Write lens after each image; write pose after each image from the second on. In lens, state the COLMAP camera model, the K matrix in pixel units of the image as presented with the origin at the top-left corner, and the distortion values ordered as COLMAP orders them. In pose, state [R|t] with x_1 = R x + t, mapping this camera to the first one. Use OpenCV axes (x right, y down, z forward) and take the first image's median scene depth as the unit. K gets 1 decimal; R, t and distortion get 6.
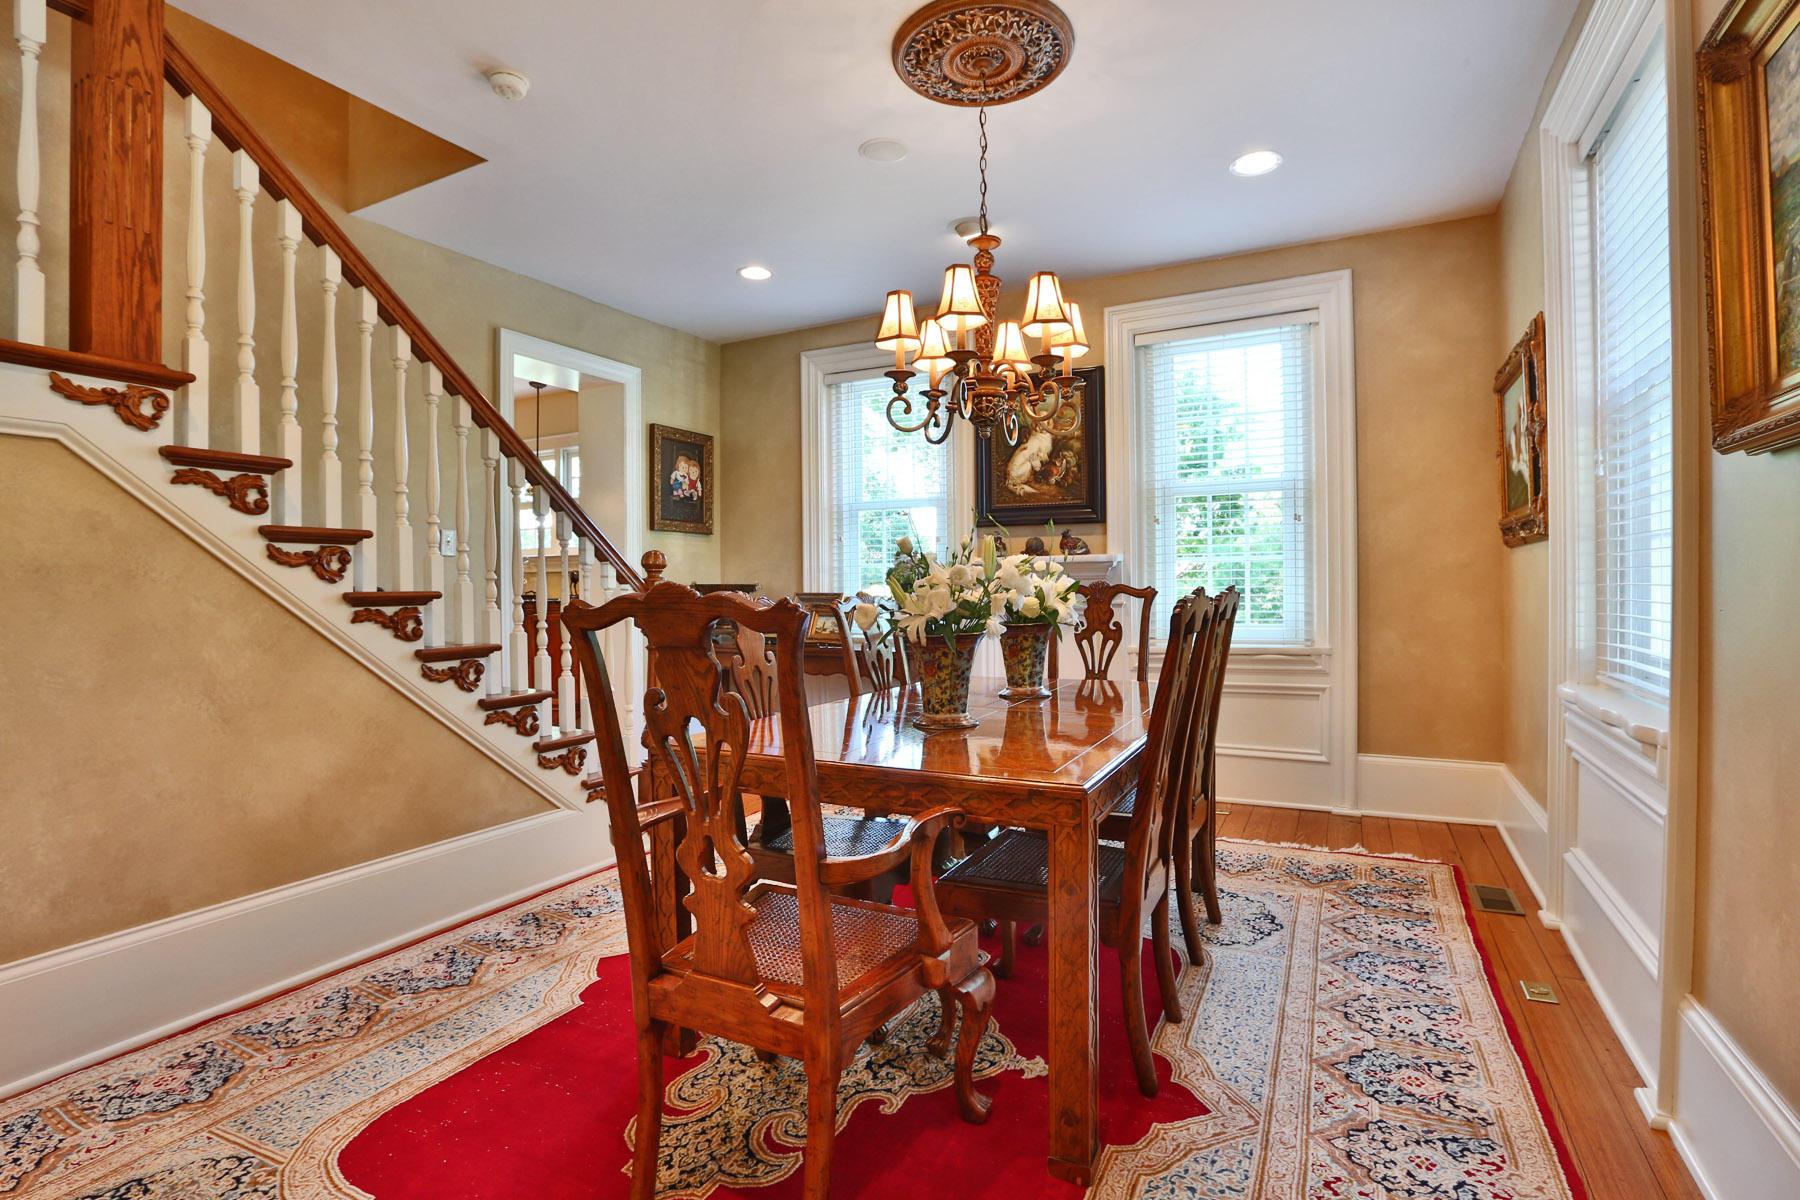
lens RADIAL K [[880.6, 0, 897.5], [0, 880.6, 590.6], [0, 0, 1]] dist [-0.058272, 0.026884]
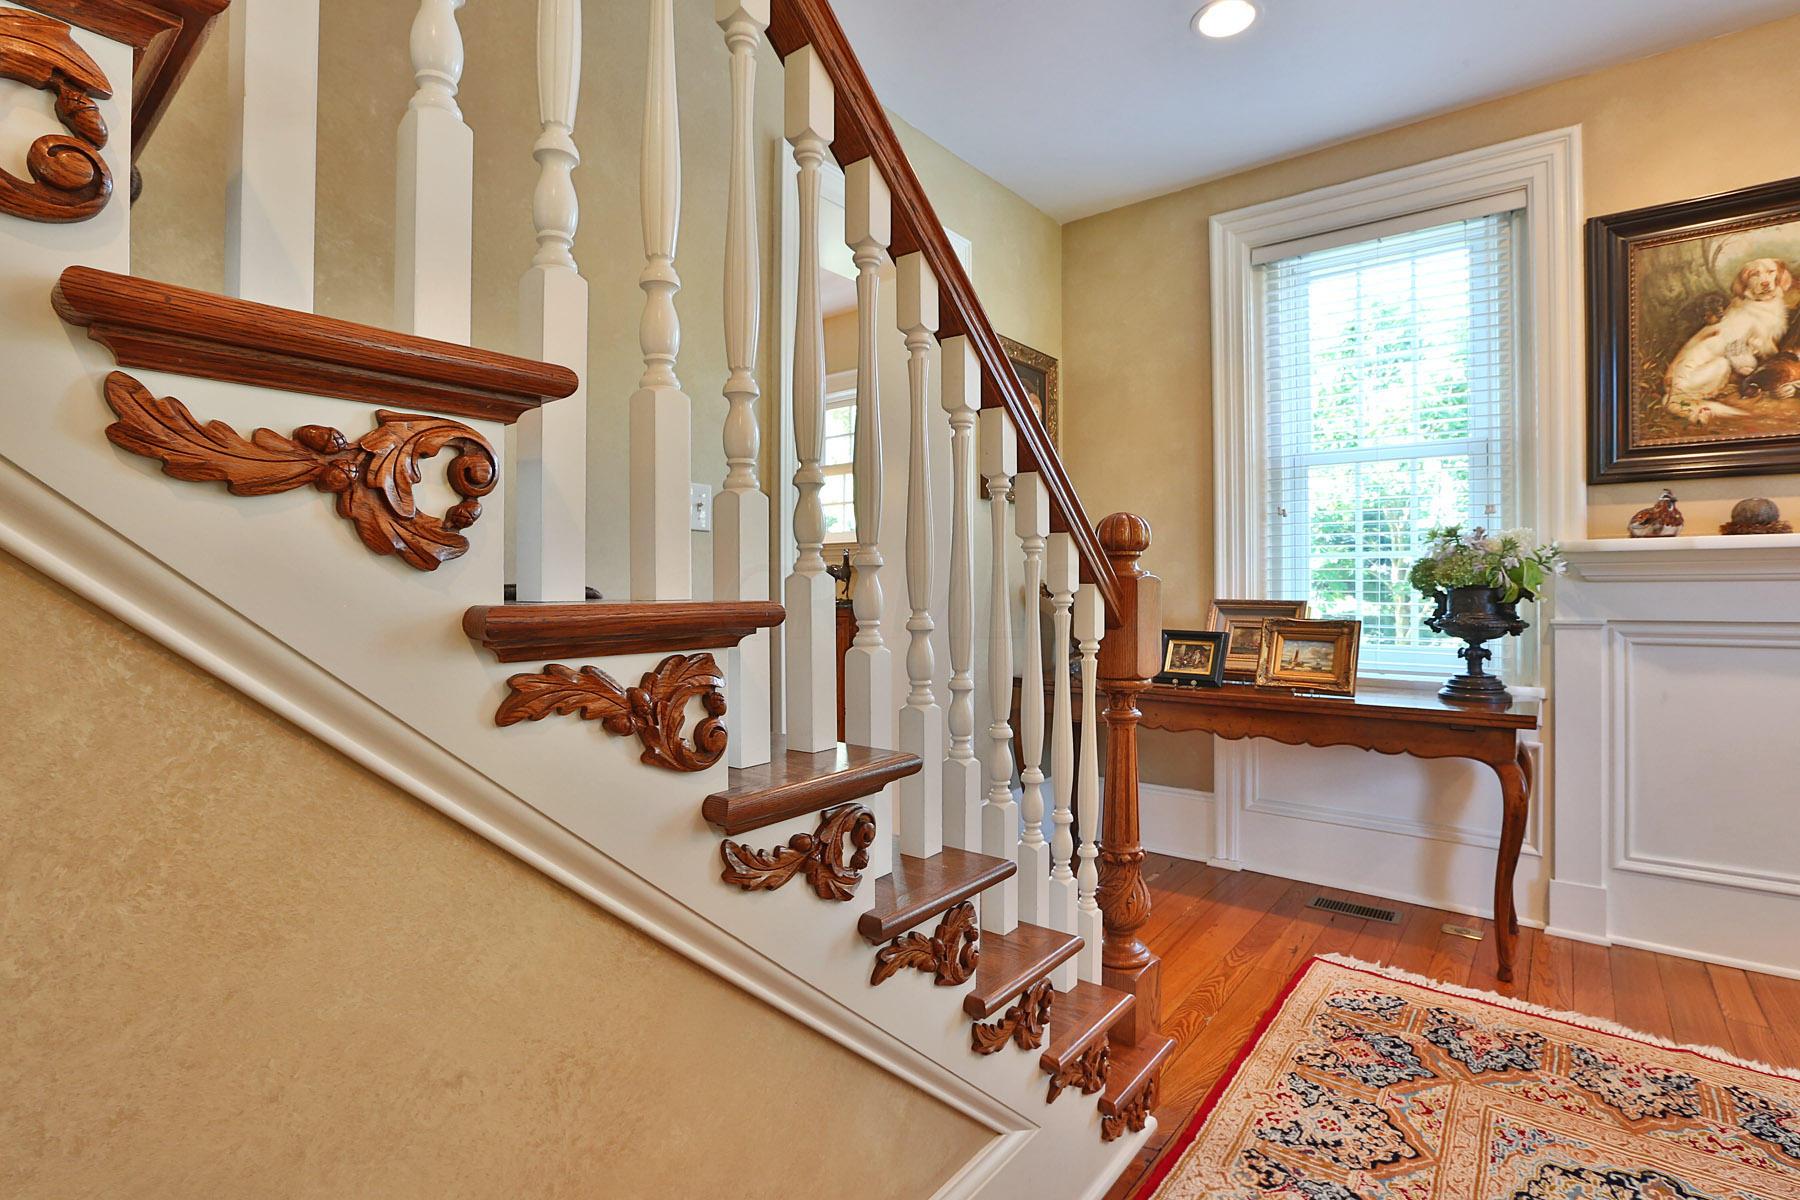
lens RADIAL K [[880.6, 0, 897.5], [0, 880.6, 590.6], [0, 0, 1]] dist [-0.058272, 0.026884]
pose [[0.983117, 0.006609, -0.182861, -0.428382], [-0.007131, 0.999972, -0.002198, -0.002766], [0.182842, 0.003465, 0.983136, 0.702723]]
